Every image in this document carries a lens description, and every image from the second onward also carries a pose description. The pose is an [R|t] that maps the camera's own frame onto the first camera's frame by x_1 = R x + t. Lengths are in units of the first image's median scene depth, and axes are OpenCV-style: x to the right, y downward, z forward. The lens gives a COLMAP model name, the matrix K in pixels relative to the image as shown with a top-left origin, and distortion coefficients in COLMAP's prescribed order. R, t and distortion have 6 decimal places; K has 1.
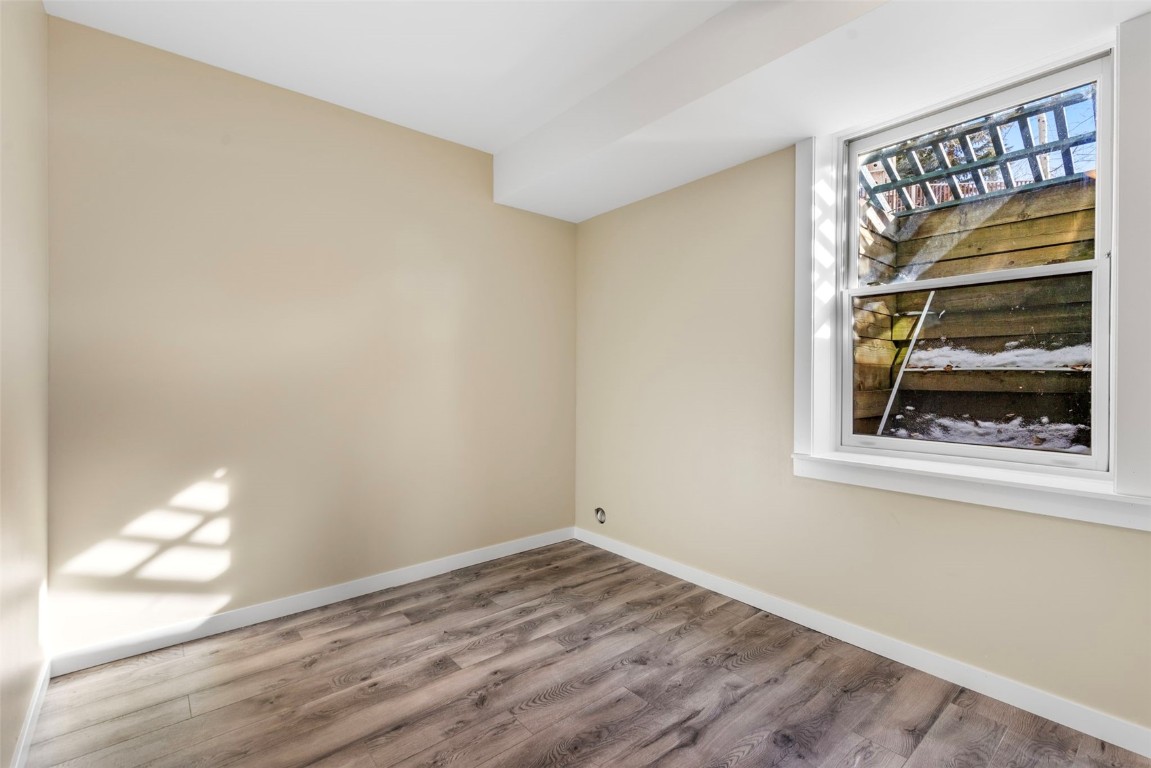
lens RADIAL K [[514.3, 0, 578.5], [0, 514.3, 378.1], [0, 0, 1]] dist [0.007306, -0.000089]
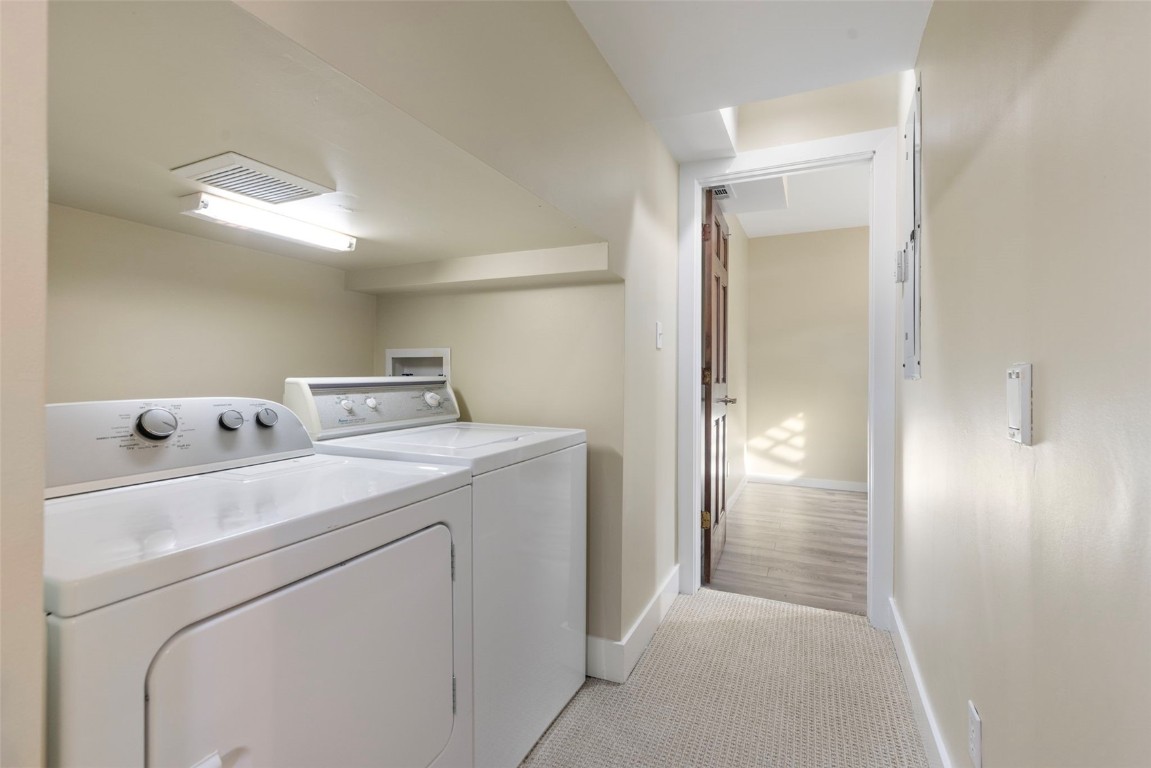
lens RADIAL K [[514.3, 0, 575.6], [0, 514.3, 377.4], [0, 0, 1]] dist [0.007306, -0.000089]
pose [[0.425754, 0.003300, -0.904833, 0.907947], [0.003115, 0.999982, 0.005112, 0.008438], [0.904833, -0.004995, 0.425736, -0.819029]]
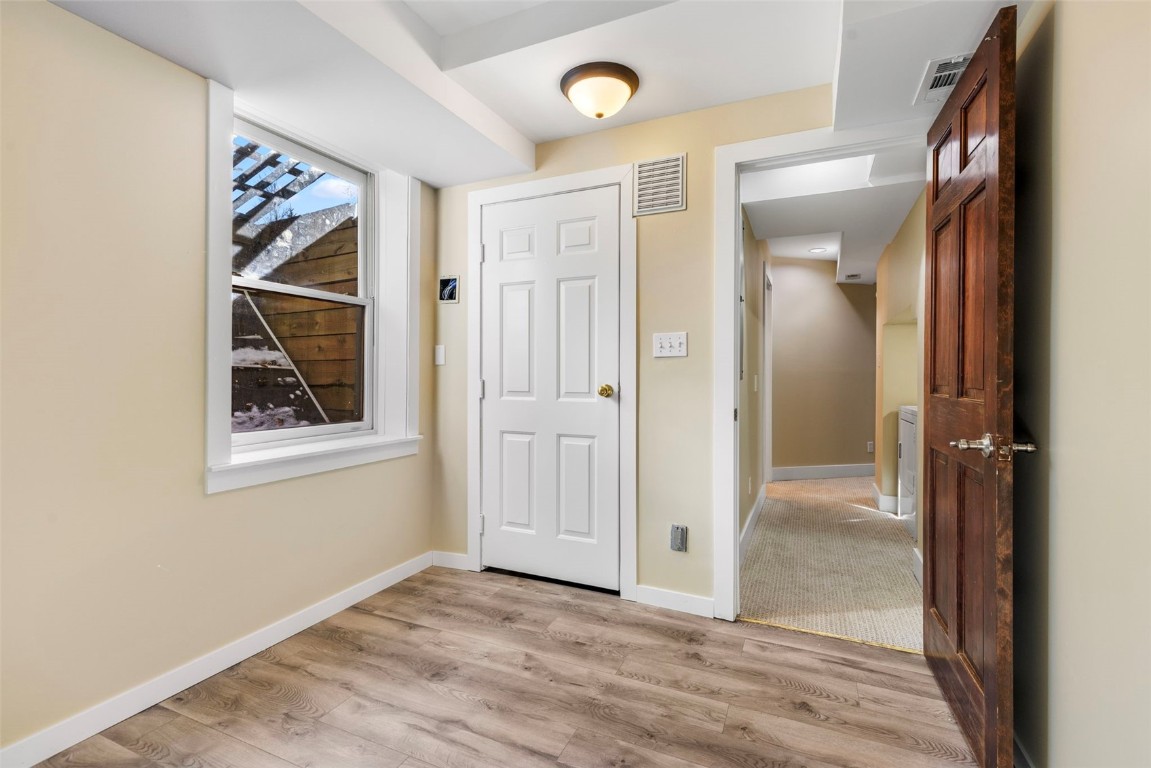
lens RADIAL K [[514.3, 0, 576.0], [0, 514.3, 380.7], [0, 0, 1]] dist [0.007306, -0.000089]
pose [[-0.431855, -0.011686, 0.901867, -0.646272], [-0.001480, 0.999924, 0.012247, 0.002565], [-0.901942, 0.003955, -0.431840, 0.981918]]
